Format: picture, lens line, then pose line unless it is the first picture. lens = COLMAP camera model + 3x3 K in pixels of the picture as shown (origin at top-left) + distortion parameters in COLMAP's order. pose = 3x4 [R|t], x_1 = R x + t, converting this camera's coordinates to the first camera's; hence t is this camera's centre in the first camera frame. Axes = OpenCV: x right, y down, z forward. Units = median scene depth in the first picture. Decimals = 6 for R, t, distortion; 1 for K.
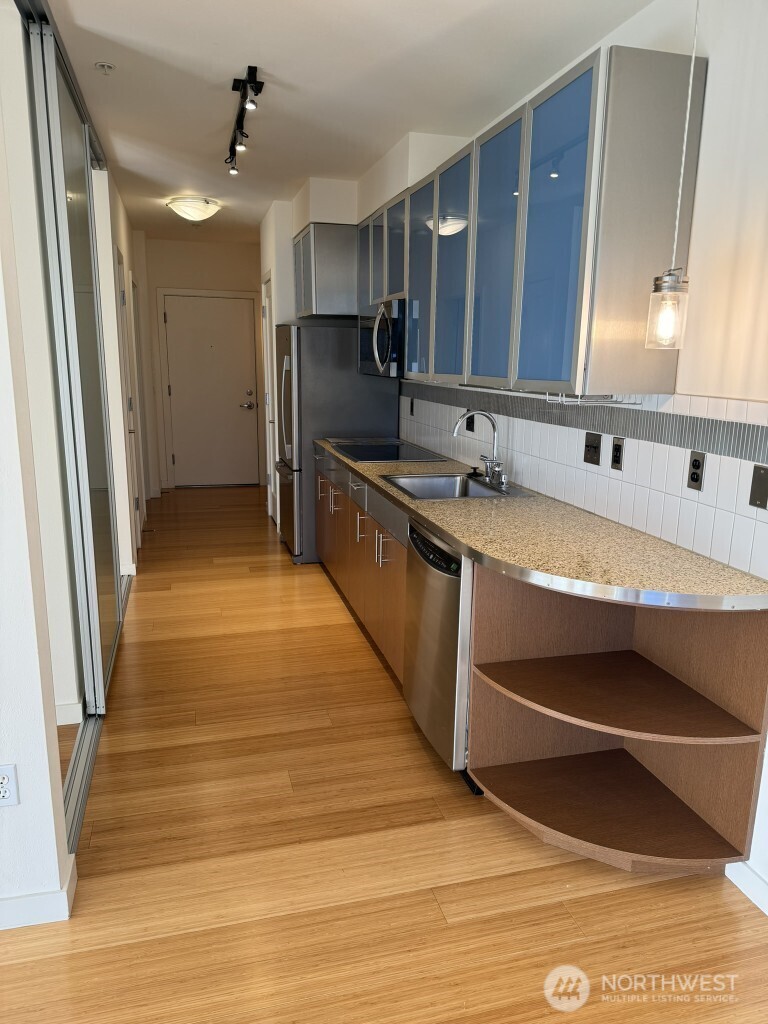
lens RADIAL K [[715.3, 0, 380.5], [0, 715.3, 518.2], [0, 0, 1]] dist [0.028220, -0.030833]
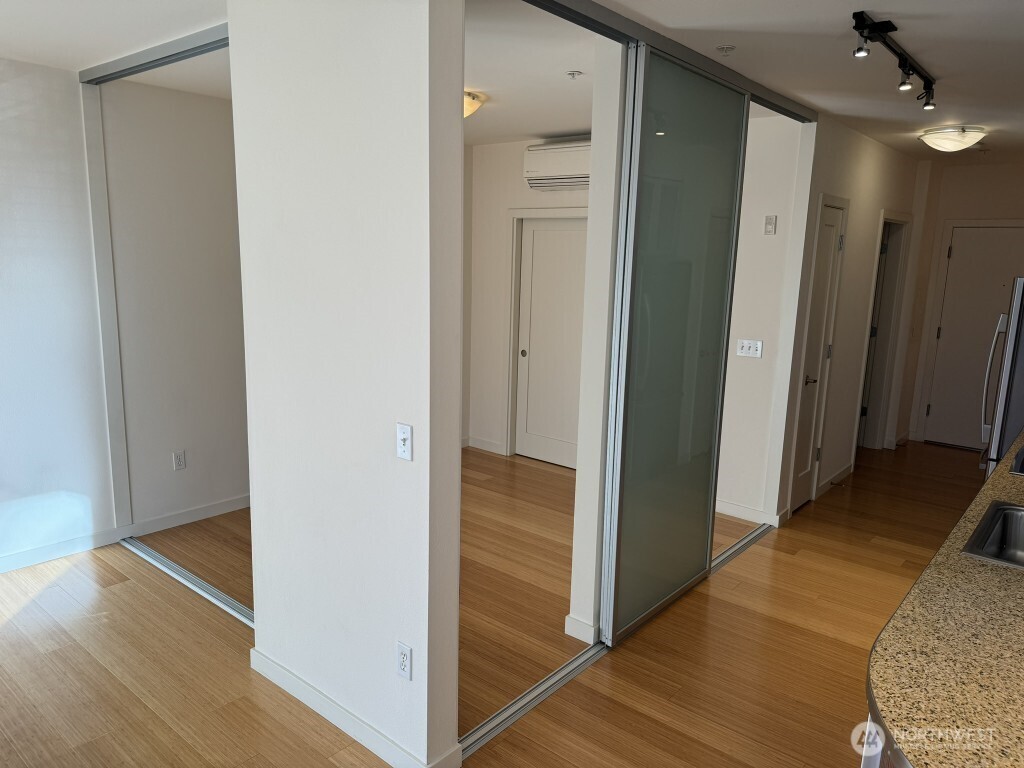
lens RADIAL K [[715.3, 0, 515.2], [0, 715.3, 386.2], [0, 0, 1]] dist [0.028220, -0.030833]
pose [[0.570325, 0.149012, -0.807790, 0.427217], [-0.196598, 0.979589, 0.041899, -0.157597], [0.797545, 0.134914, 0.587979, 0.245645]]
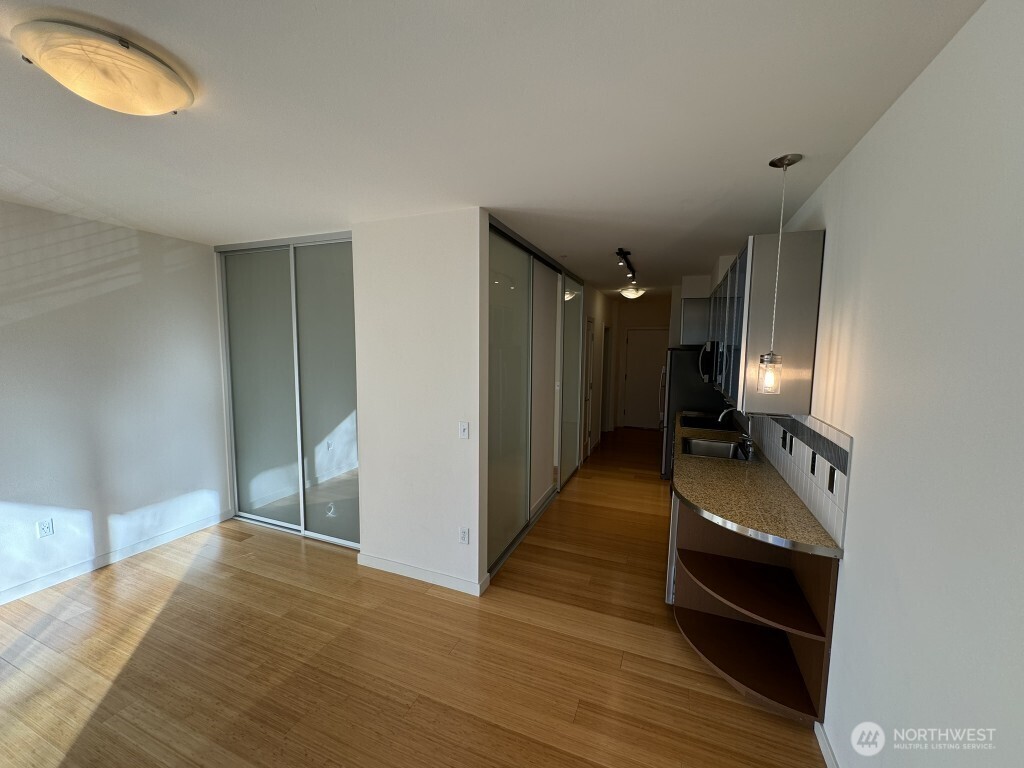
lens RADIAL K [[405.6, 0, 512.9], [0, 405.6, 385.3], [0, 0, 1]] dist [0.001969, 0.000161]
pose [[0.798466, 0.053876, -0.599625, 0.393669], [-0.131815, 0.987467, -0.086802, -0.064069], [0.587433, 0.148348, 0.795560, -0.158790]]
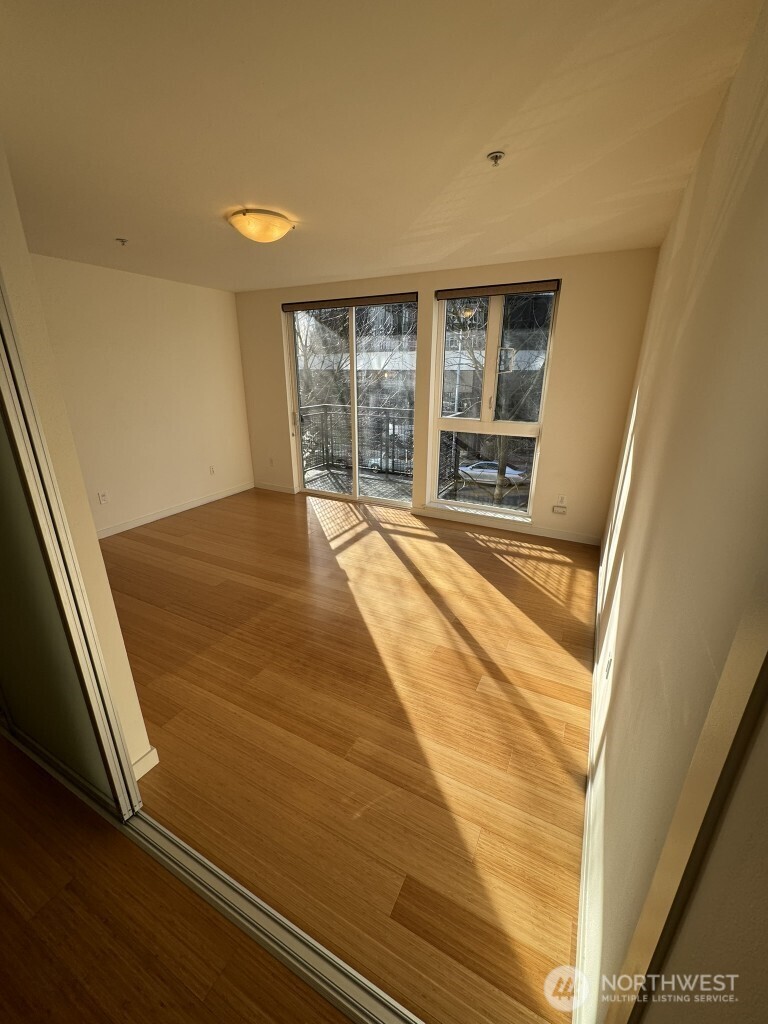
lens RADIAL K [[405.6, 0, 382.1], [0, 405.6, 508.5], [0, 0, 1]] dist [0.001969, 0.000161]
pose [[-0.731257, -0.241627, 0.637871, -1.444044], [0.129212, 0.869152, 0.477366, -0.264145], [-0.669752, 0.431498, -0.604352, 0.653740]]
